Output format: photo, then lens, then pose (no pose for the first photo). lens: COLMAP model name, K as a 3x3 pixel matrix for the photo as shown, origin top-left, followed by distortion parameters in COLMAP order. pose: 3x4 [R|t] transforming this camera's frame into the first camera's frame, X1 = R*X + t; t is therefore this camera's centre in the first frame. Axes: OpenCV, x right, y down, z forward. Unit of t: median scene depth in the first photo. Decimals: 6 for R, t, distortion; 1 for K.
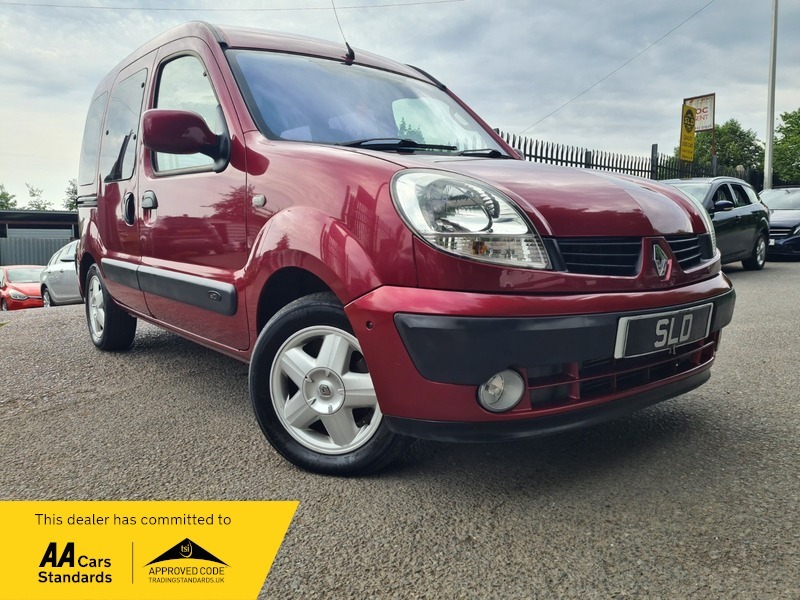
lens RADIAL K [[617.8, 0, 402.7], [0, 617.8, 296.2], [0, 0, 1]] dist [0.089875, -0.110159]
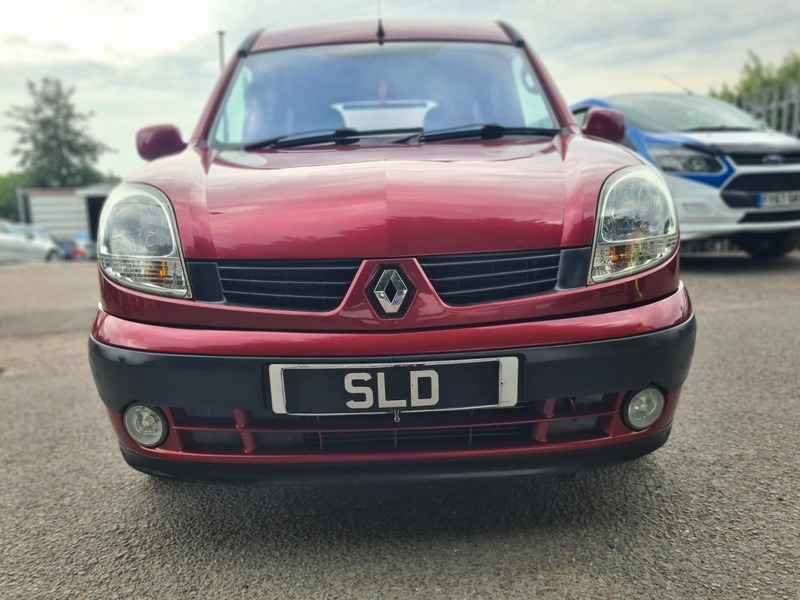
lens RADIAL K [[617.8, 0, 396.1], [0, 617.8, 299.0], [0, 0, 1]] dist [0.089875, -0.110159]
pose [[0.781895, 0.084399, -0.617671, 0.889037], [-0.043591, 0.995770, 0.080883, -0.111053], [0.621884, -0.036317, 0.782267, 0.448223]]
